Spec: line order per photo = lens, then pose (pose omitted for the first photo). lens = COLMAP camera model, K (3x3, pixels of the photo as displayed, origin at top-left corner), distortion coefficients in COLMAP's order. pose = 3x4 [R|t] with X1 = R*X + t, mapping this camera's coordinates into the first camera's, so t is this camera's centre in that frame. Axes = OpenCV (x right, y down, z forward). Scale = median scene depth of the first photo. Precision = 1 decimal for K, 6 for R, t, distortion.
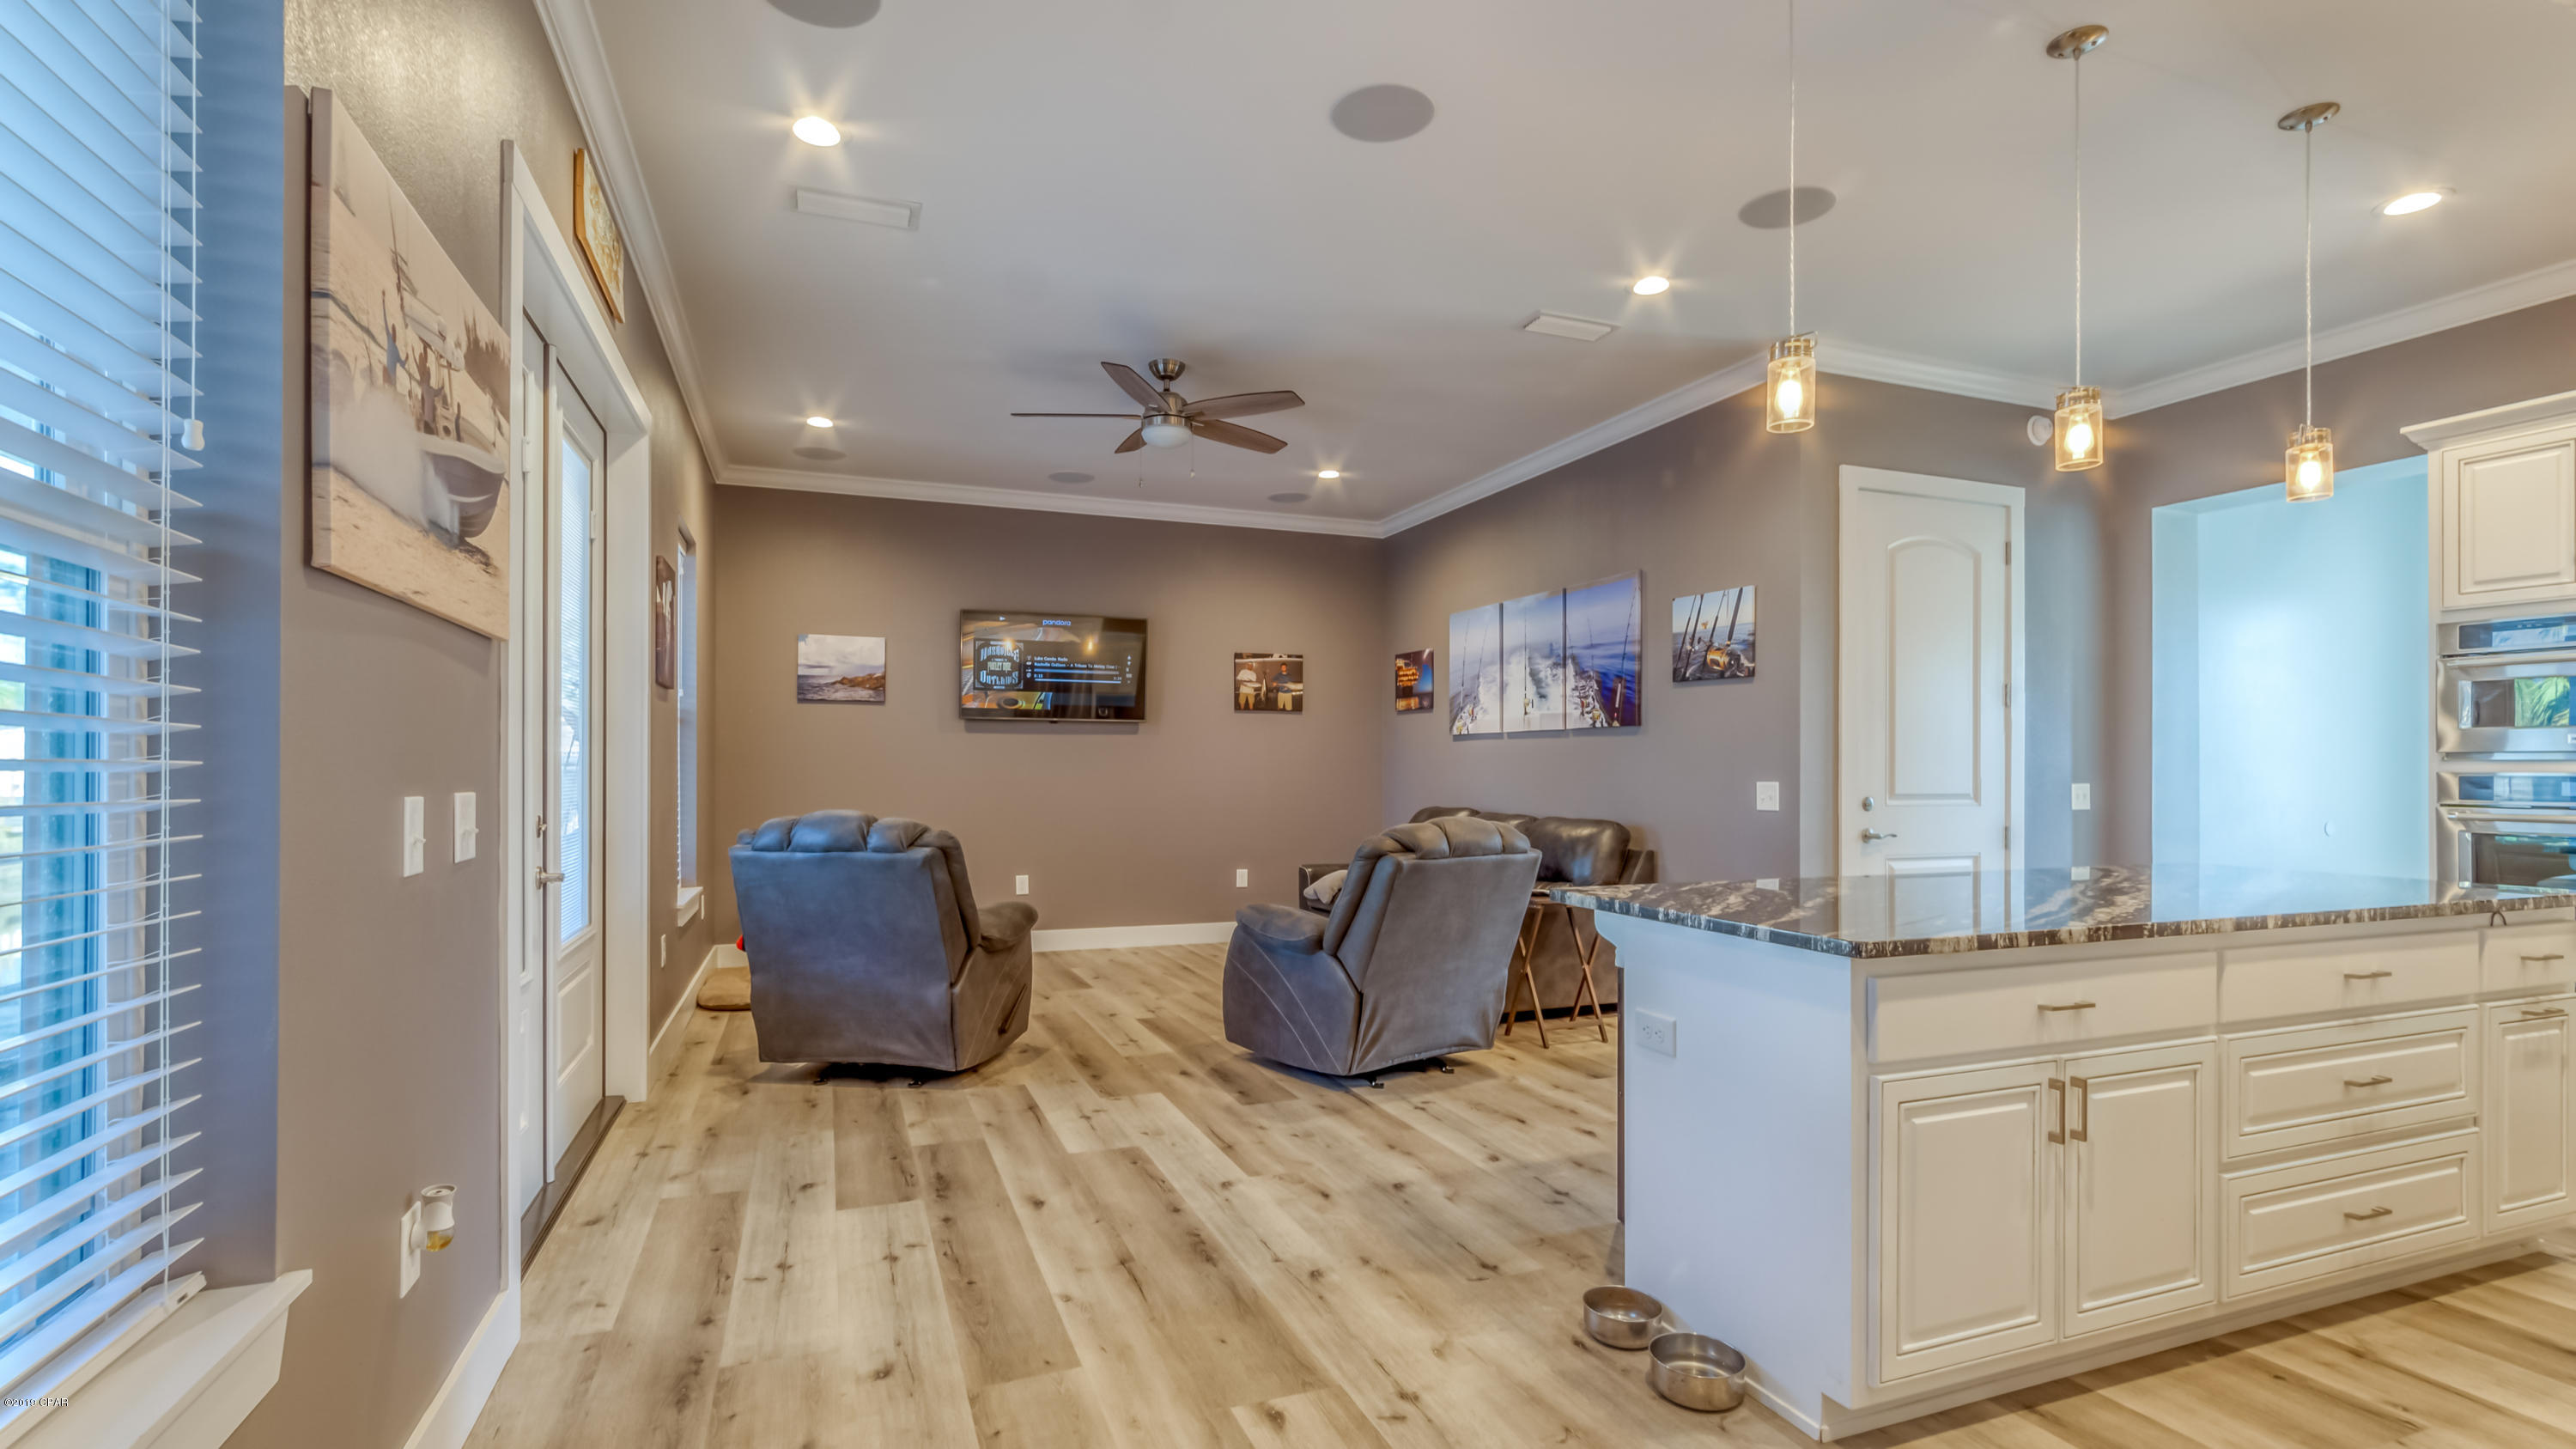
lens RADIAL K [[1175.8, 0, 1314.4], [0, 1175.8, 762.1], [0, 0, 1]] dist [-0.002315, 0.001093]
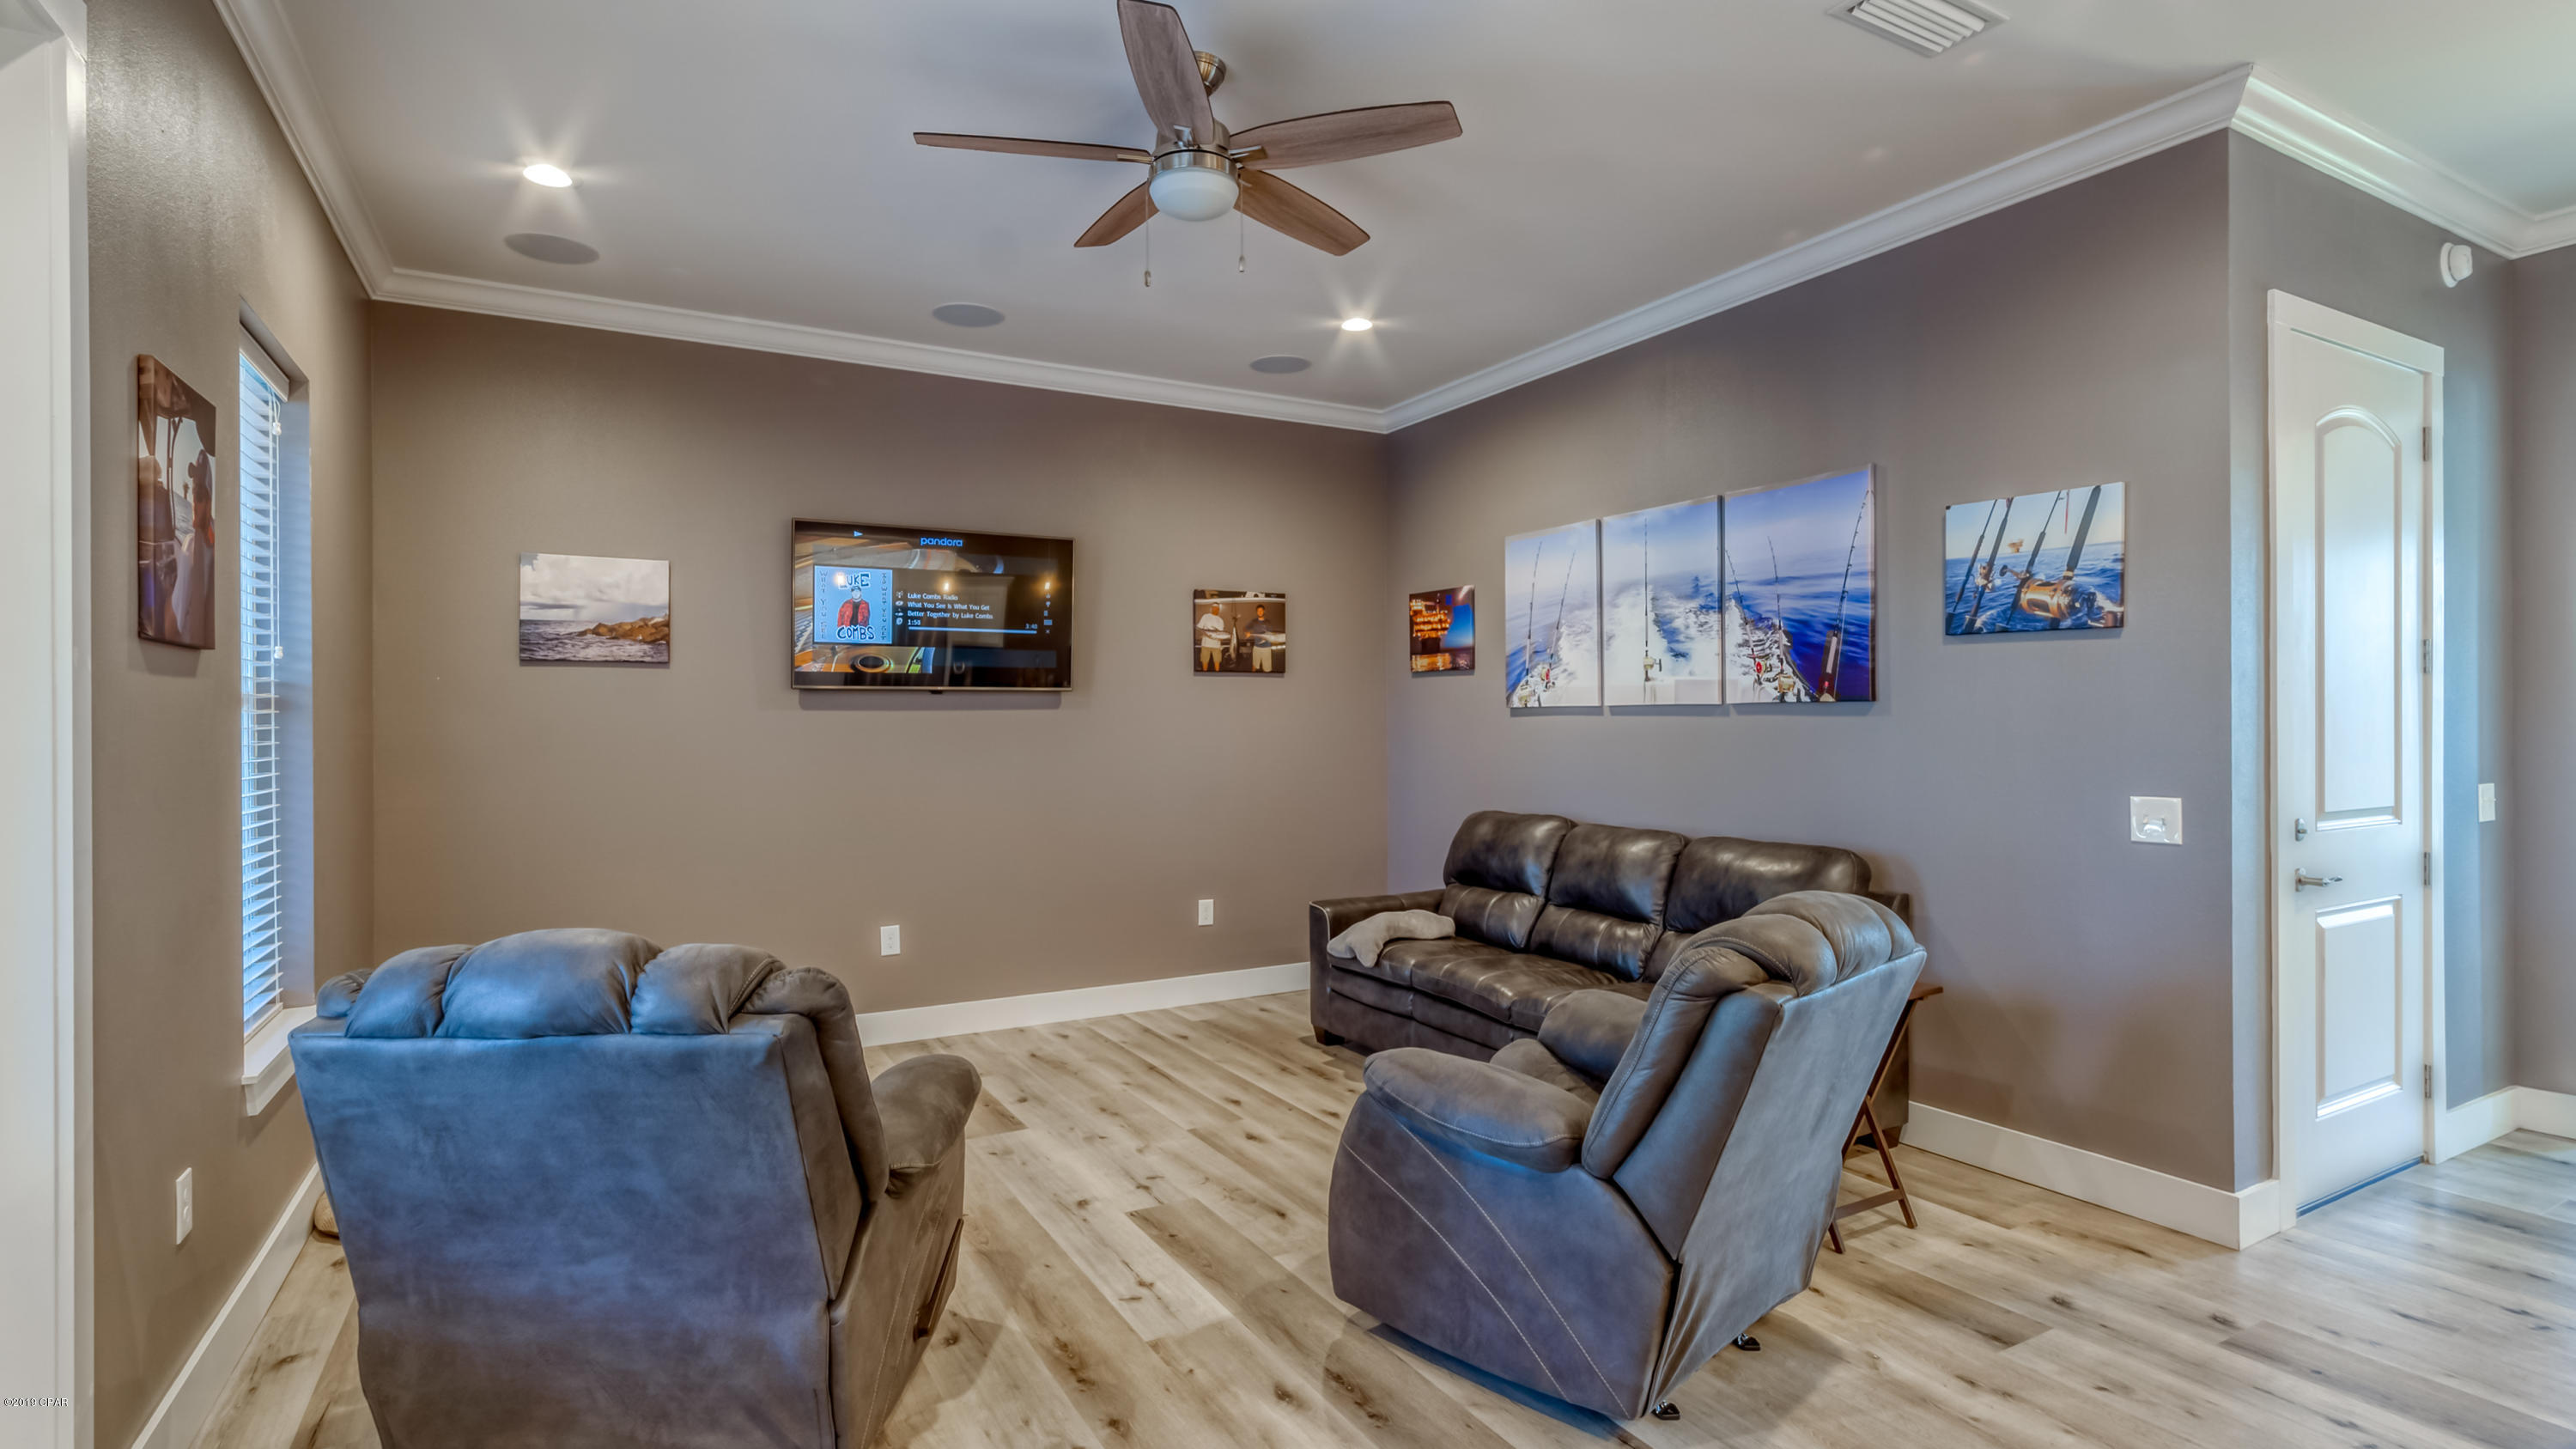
lens RADIAL K [[1251.0, 0, 1283.3], [0, 1251.0, 719.9], [0, 0, 1]] dist [0.000307, -0.000207]
pose [[0.994281, -0.005264, 0.106663, -0.138553], [0.004740, 0.999975, 0.005168, -0.028480], [-0.106687, -0.004633, 0.994282, 0.375434]]
